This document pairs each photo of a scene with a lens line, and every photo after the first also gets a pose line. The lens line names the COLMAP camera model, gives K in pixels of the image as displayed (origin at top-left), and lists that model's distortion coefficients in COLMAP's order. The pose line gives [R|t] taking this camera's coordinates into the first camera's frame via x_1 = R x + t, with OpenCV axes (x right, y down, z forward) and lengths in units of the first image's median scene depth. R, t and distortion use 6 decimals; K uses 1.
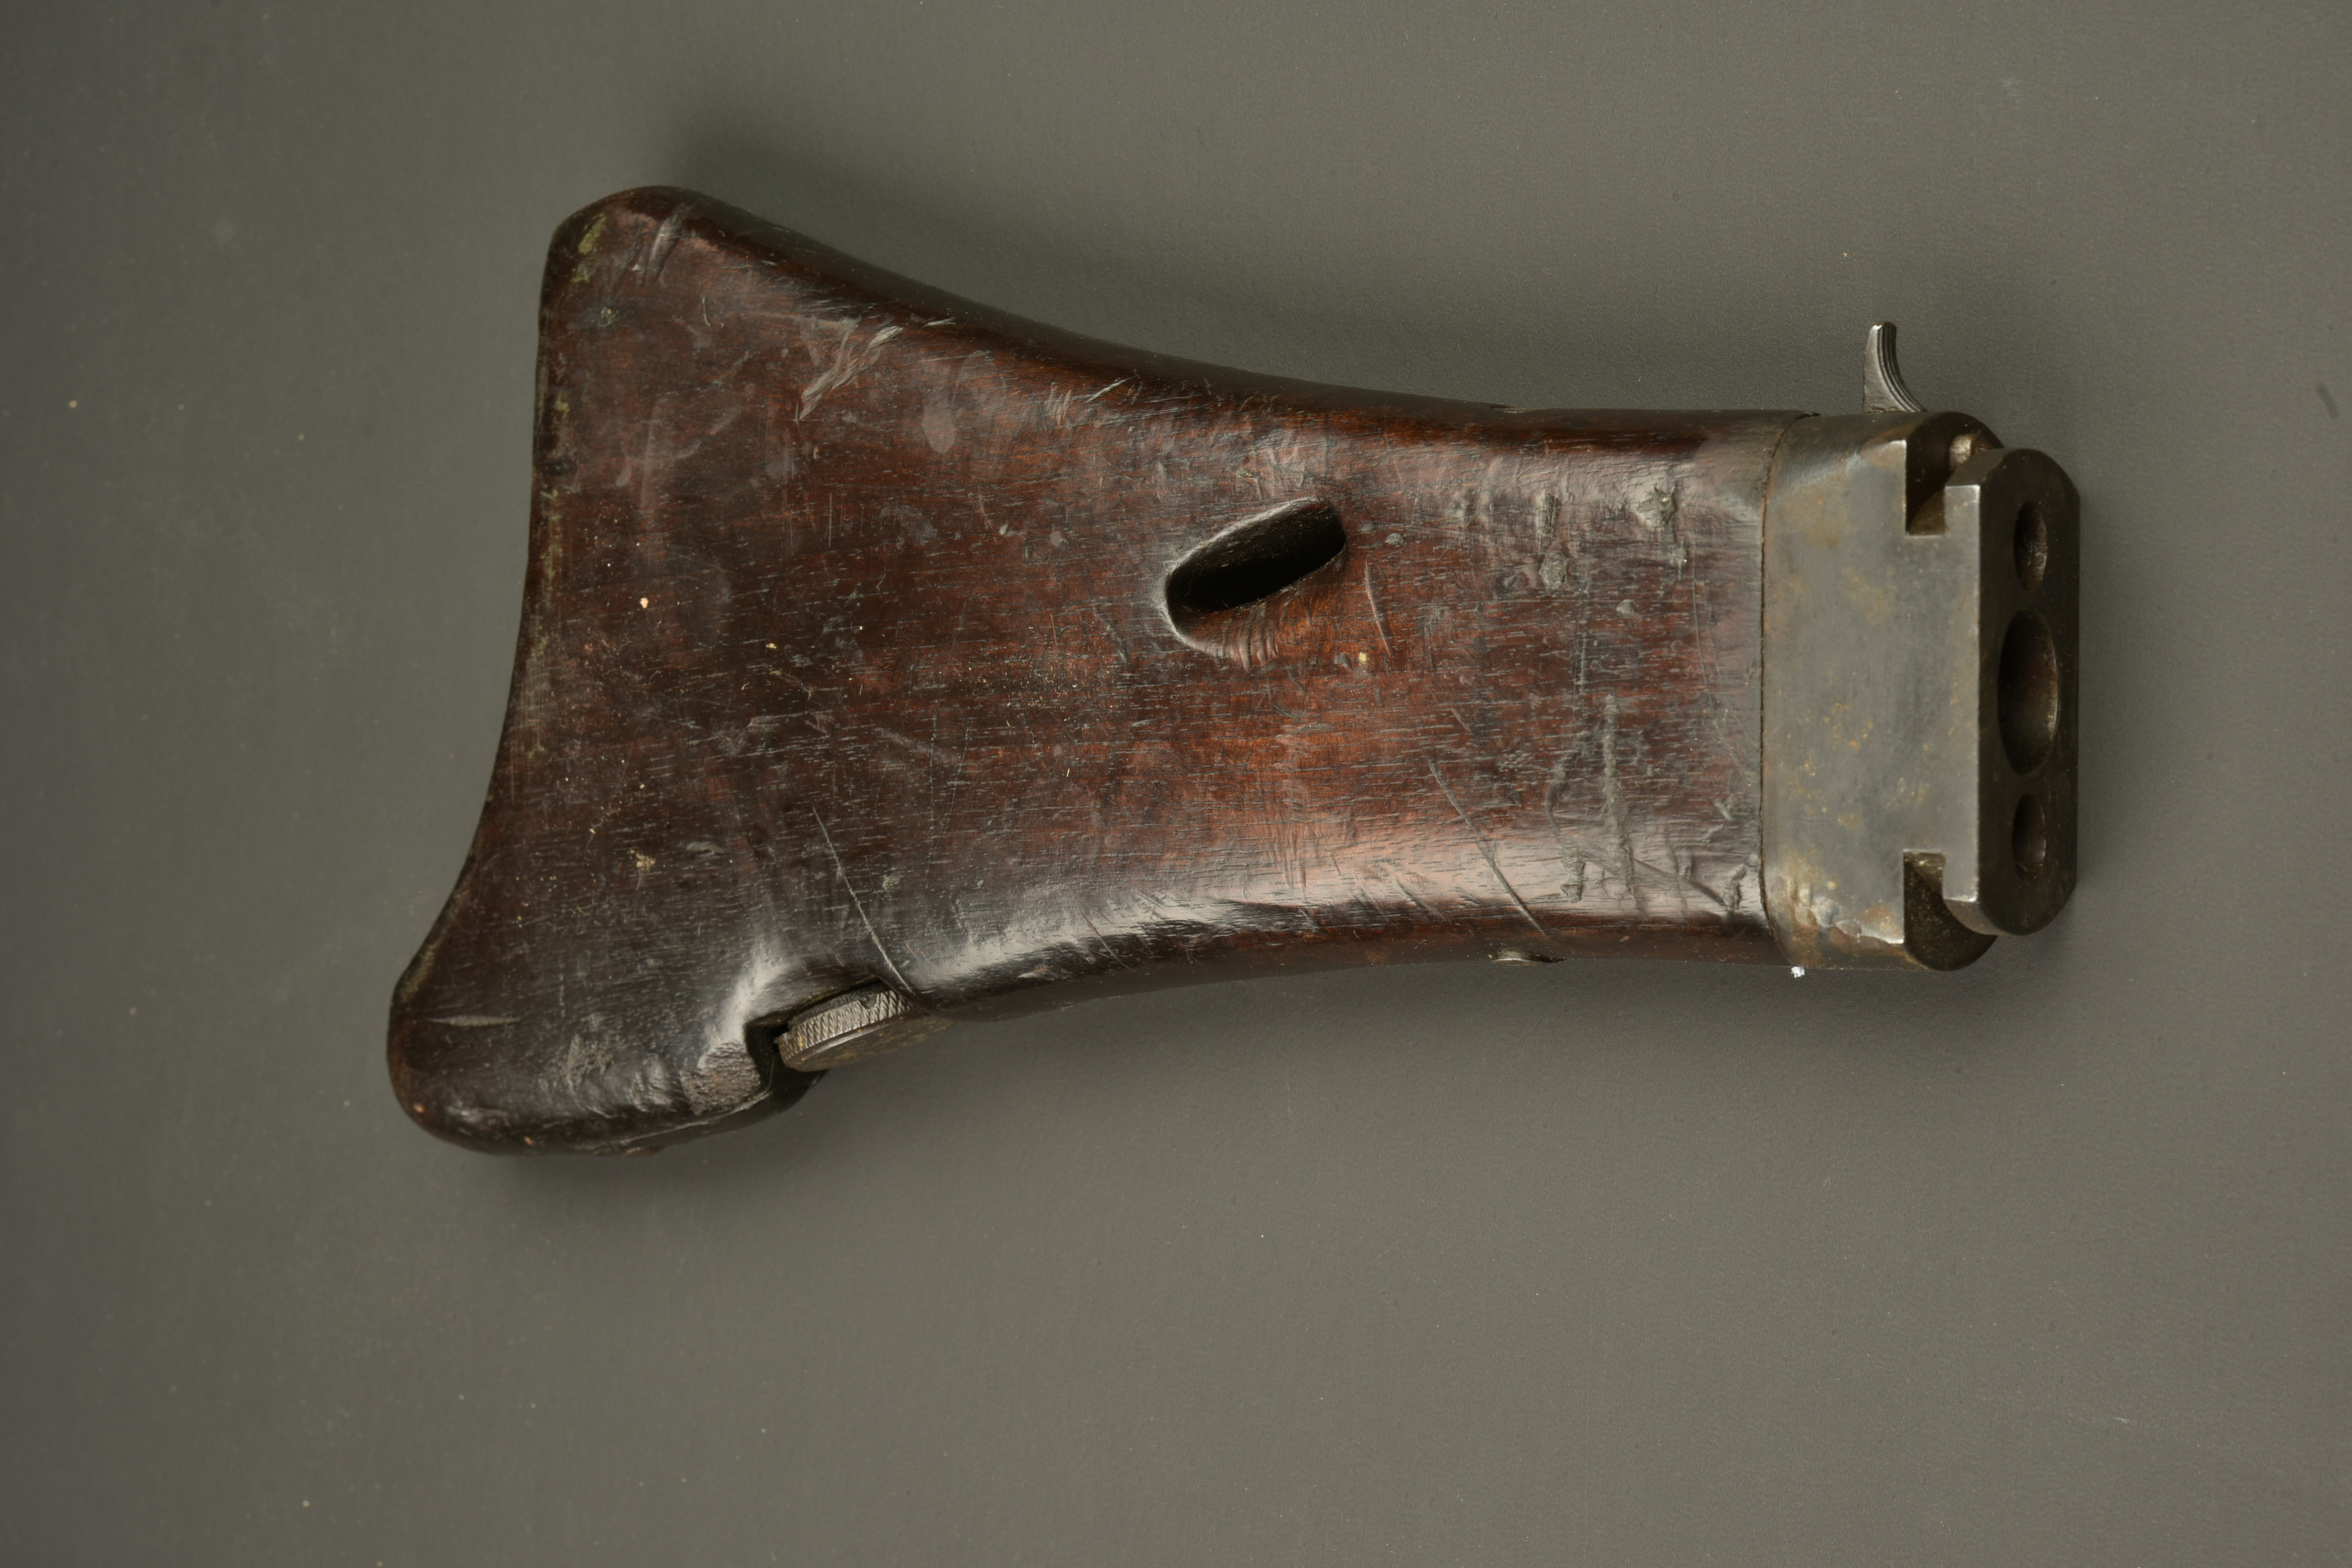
lens RADIAL K [[3946.9, 0, 1176.0], [0, 3946.9, 784.0], [0, 0, 1]] dist [0.003168, 0.046149]
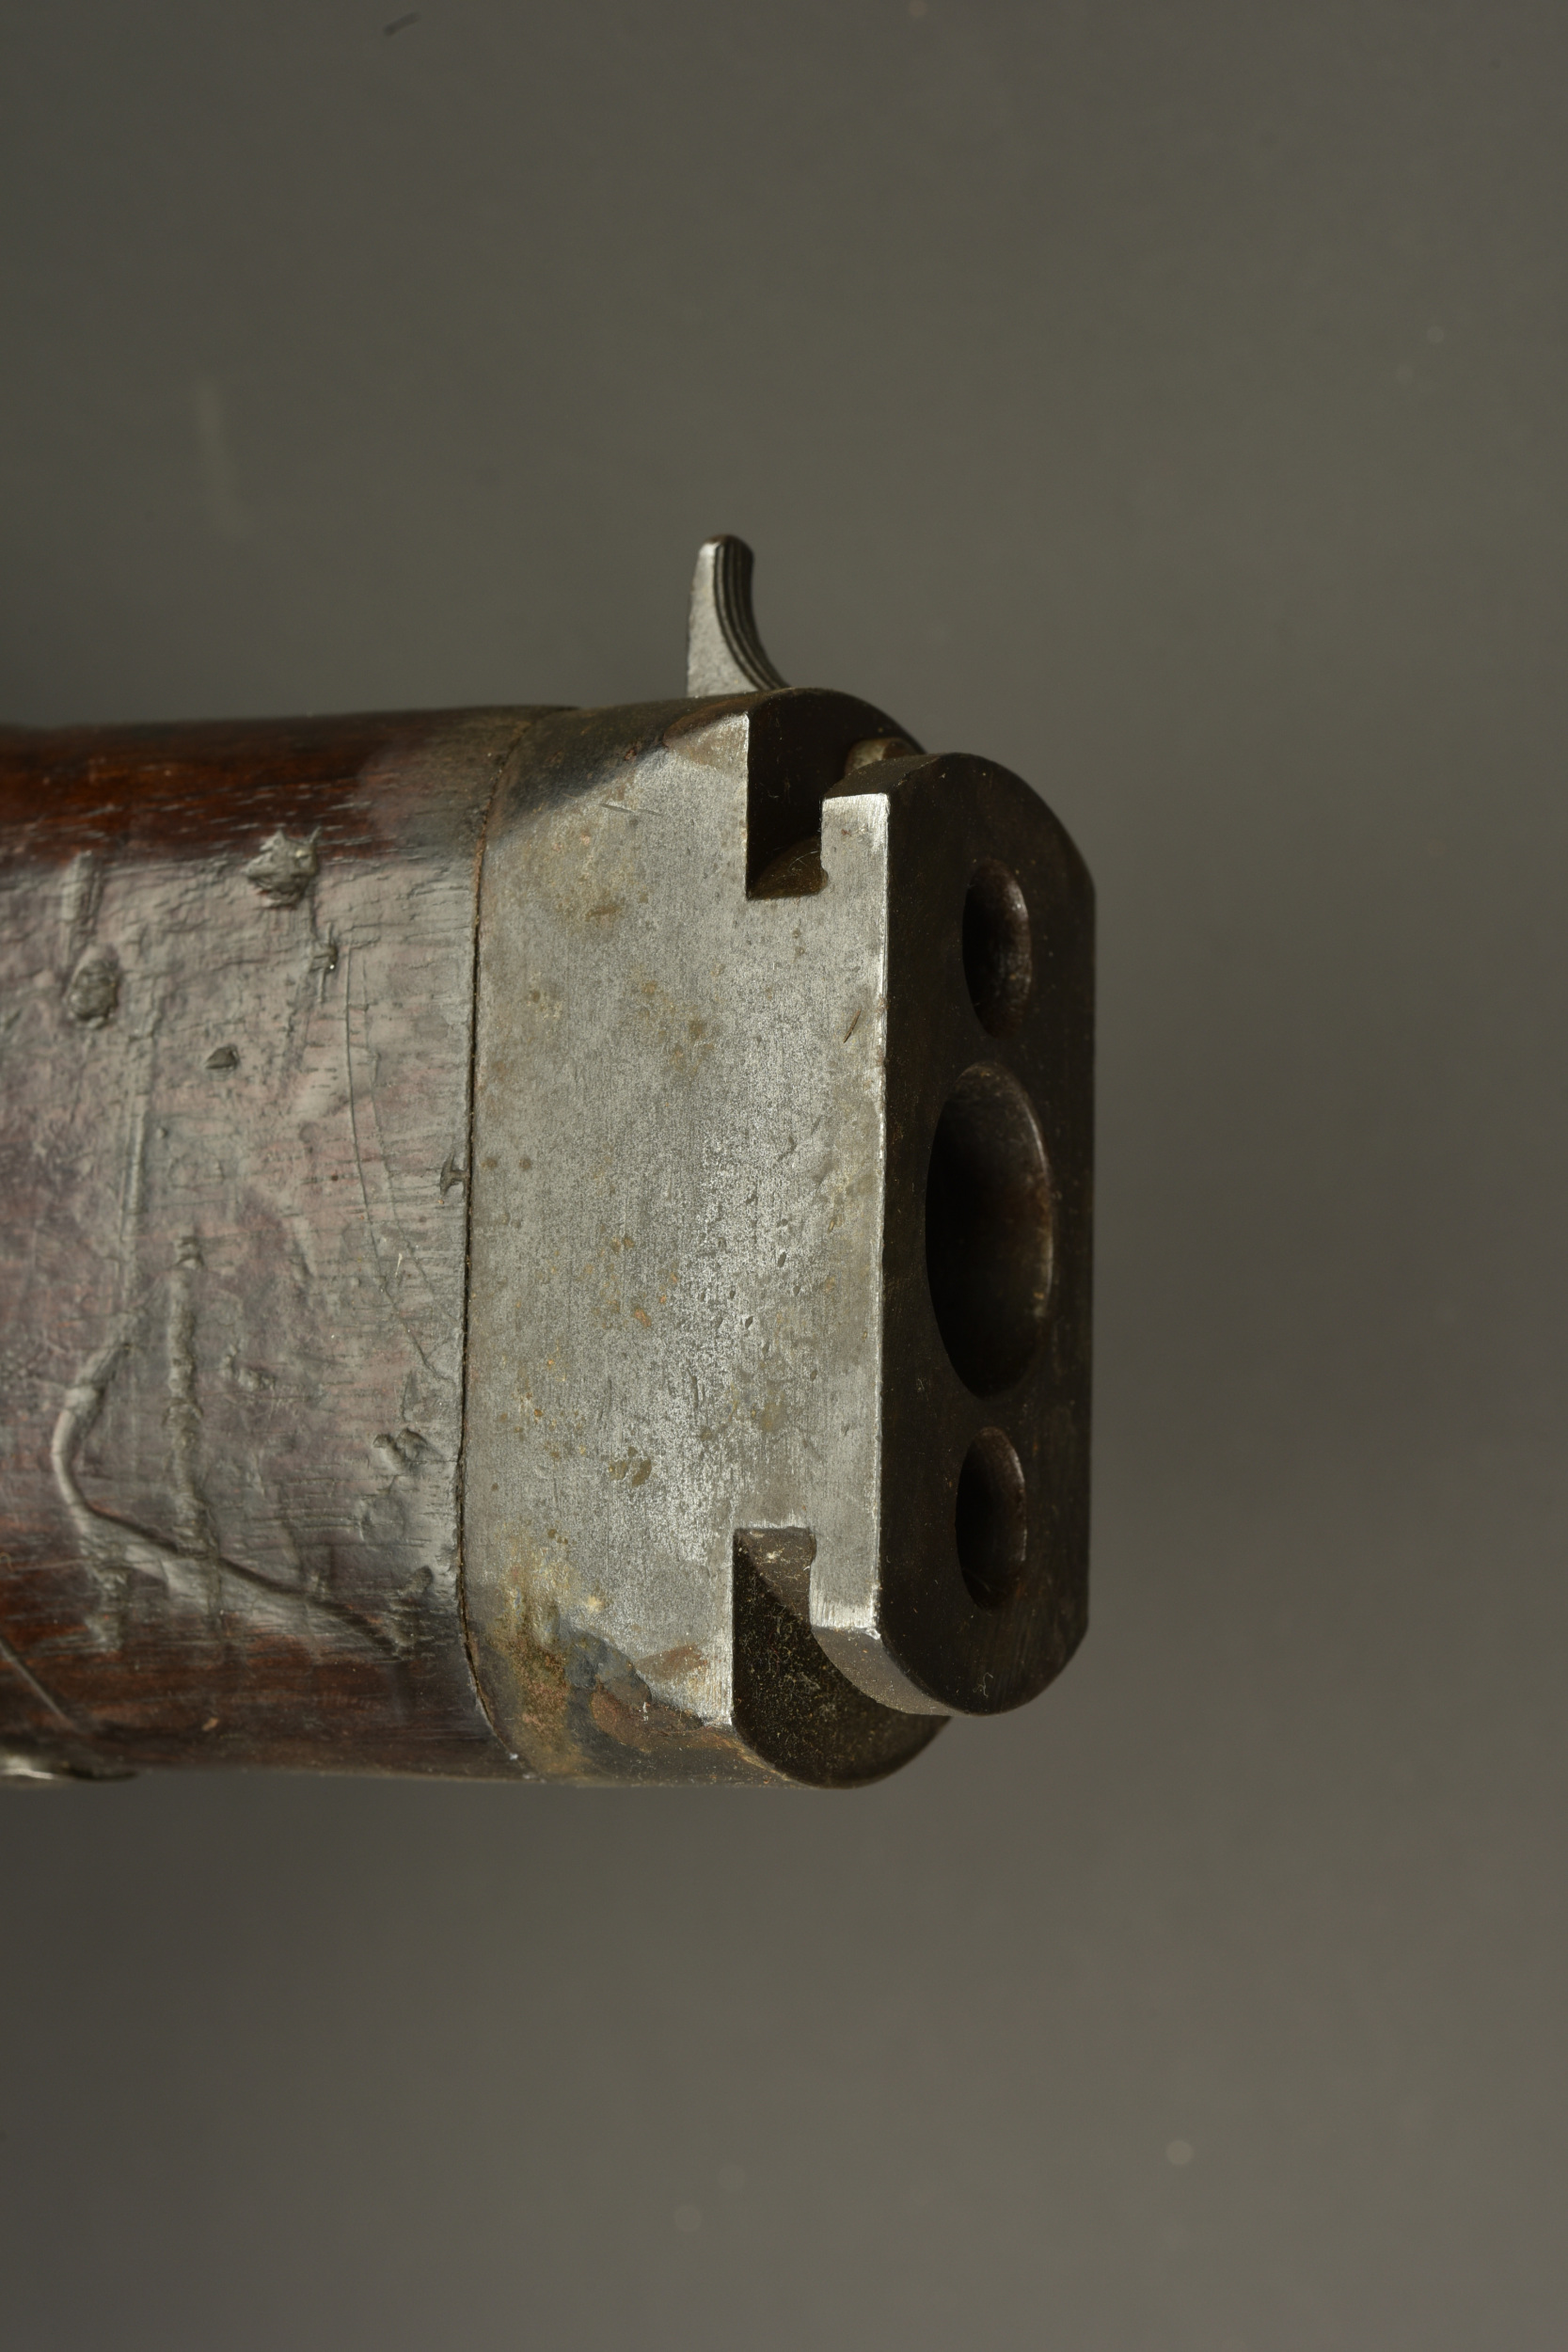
lens RADIAL K [[3946.9, 0, 784.0], [0, 3946.9, 1176.0], [0, 0, 1]] dist [0.003168, 0.046149]
pose [[0.991710, 0.026593, 0.125710, 0.111493], [-0.009136, 0.990466, -0.137451, 0.035406], [-0.128167, 0.135163, 0.982499, 0.447462]]
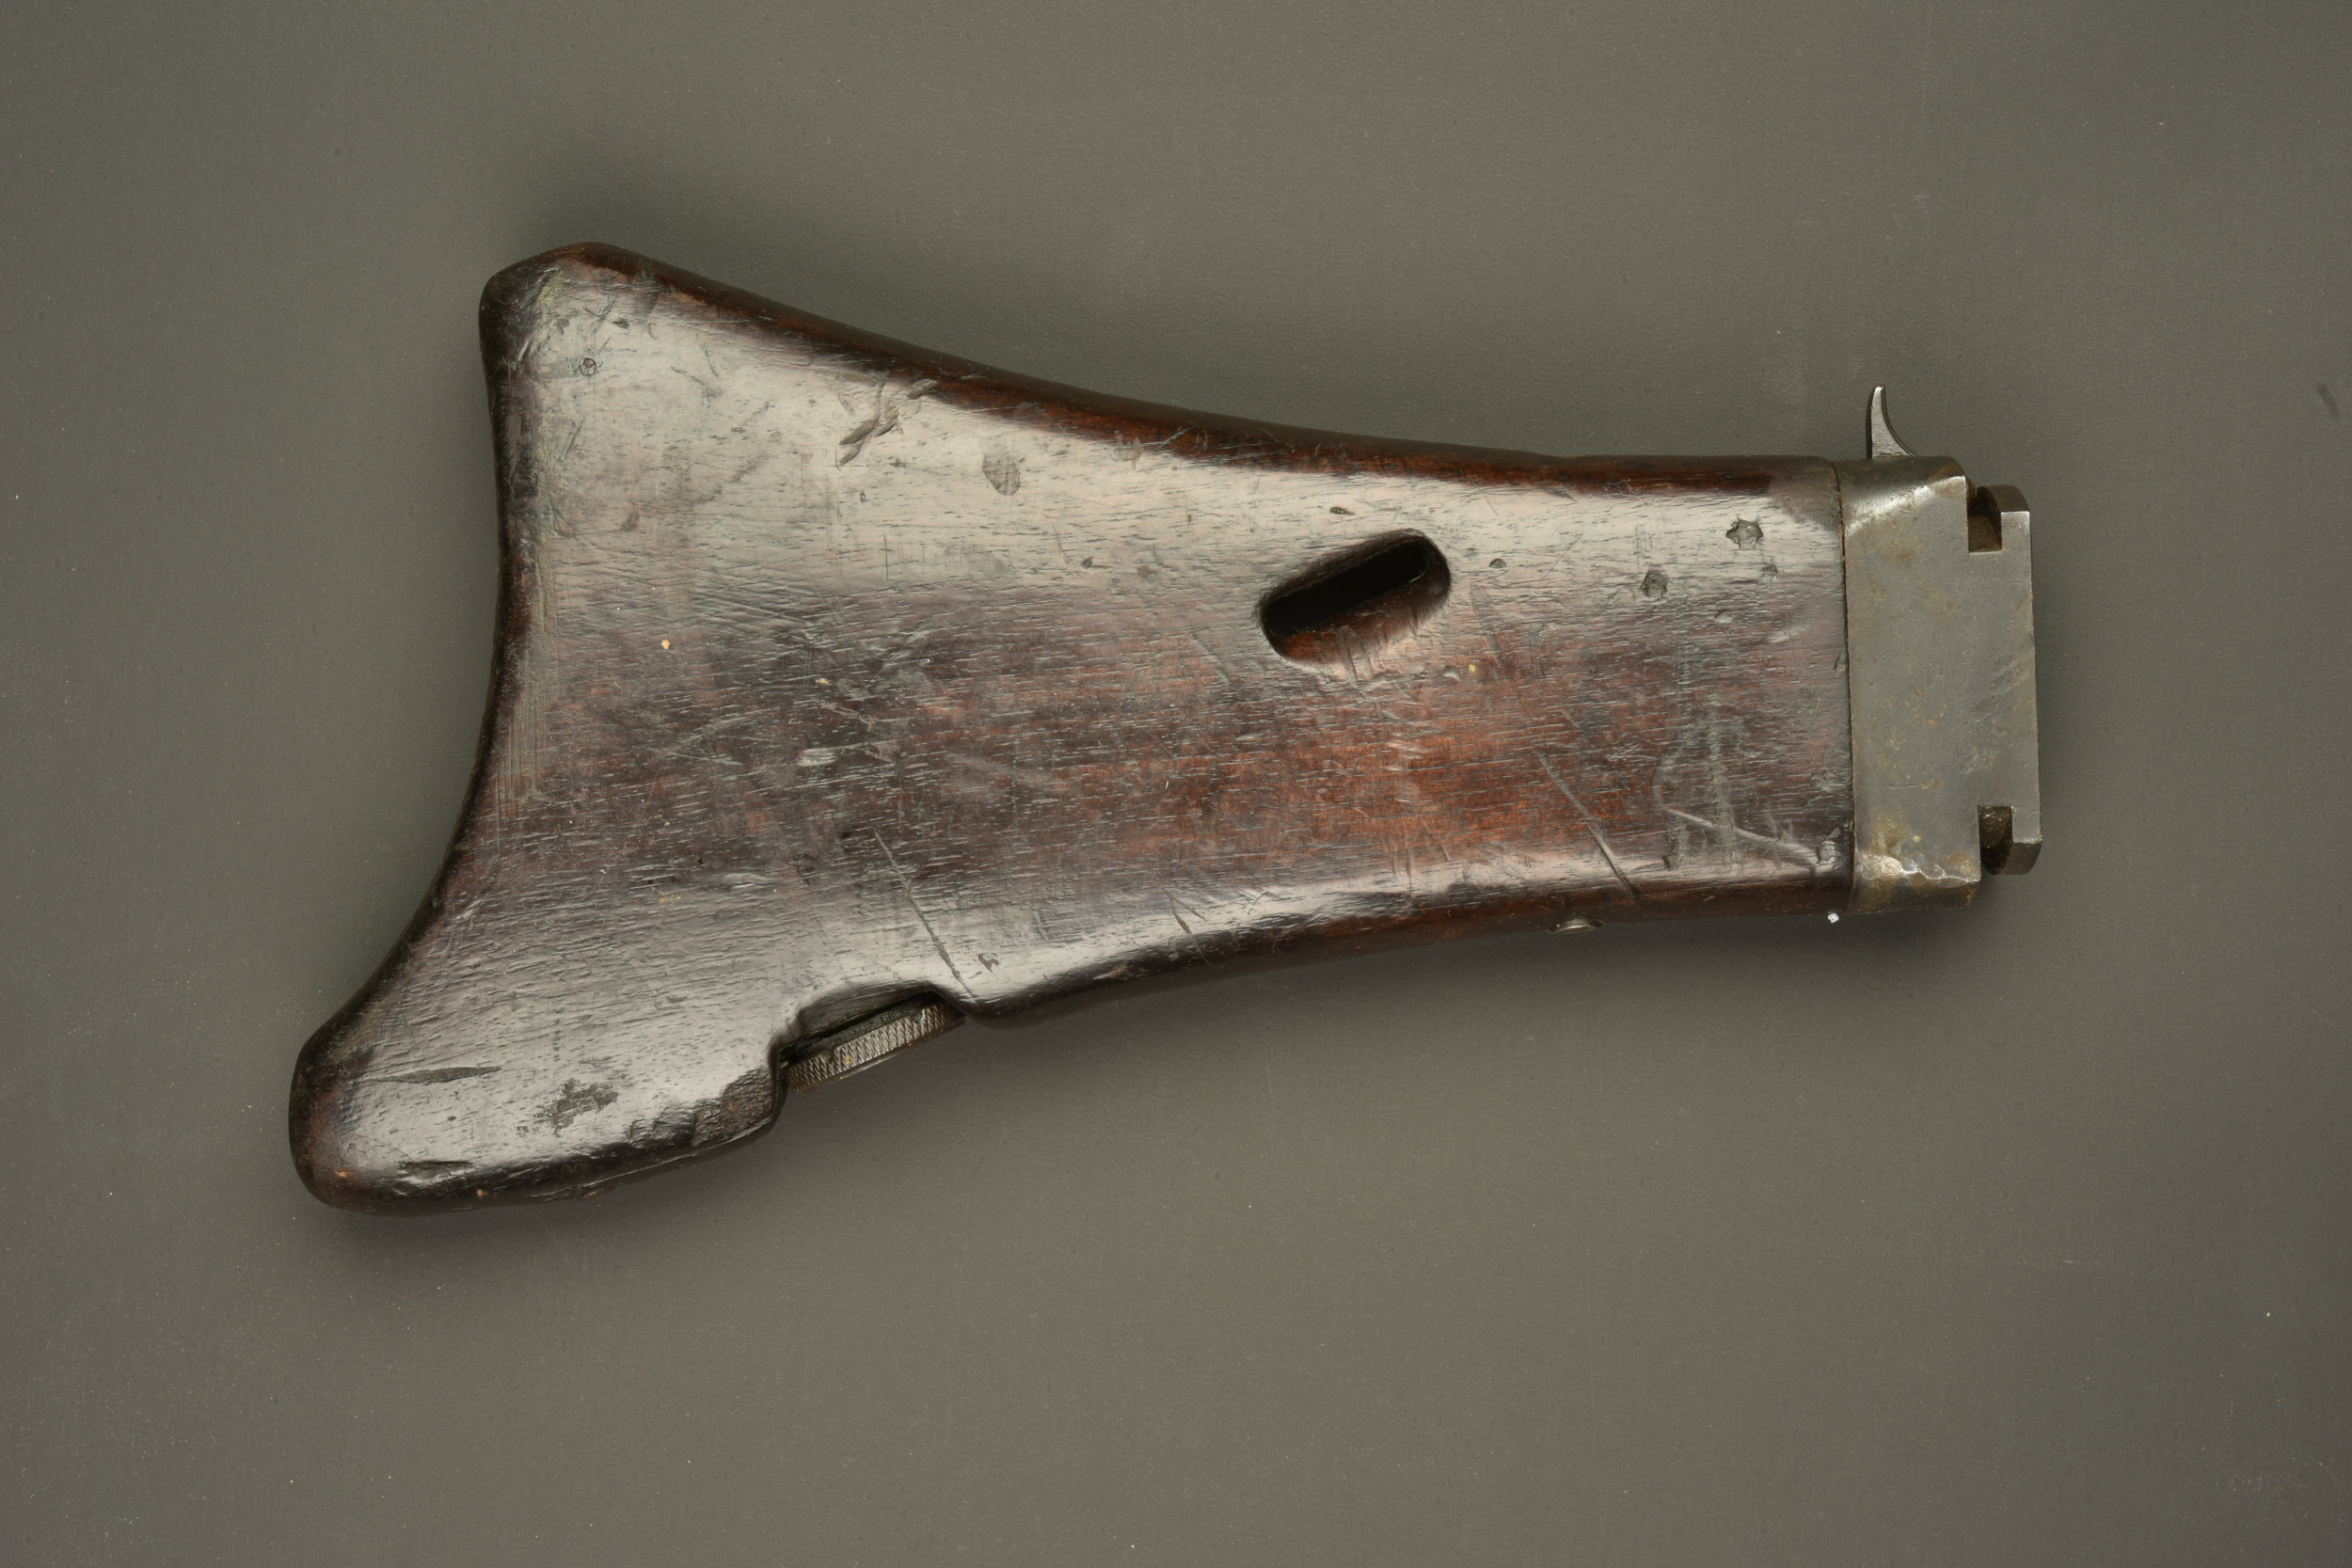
lens RADIAL K [[3946.9, 0, 1176.0], [0, 3946.9, 784.0], [0, 0, 1]] dist [0.003168, 0.046149]
pose [[0.856842, -0.029743, 0.514720, -0.586956], [0.052034, 0.998226, -0.028937, 0.028570], [-0.512946, 0.051577, 0.856870, 0.058632]]
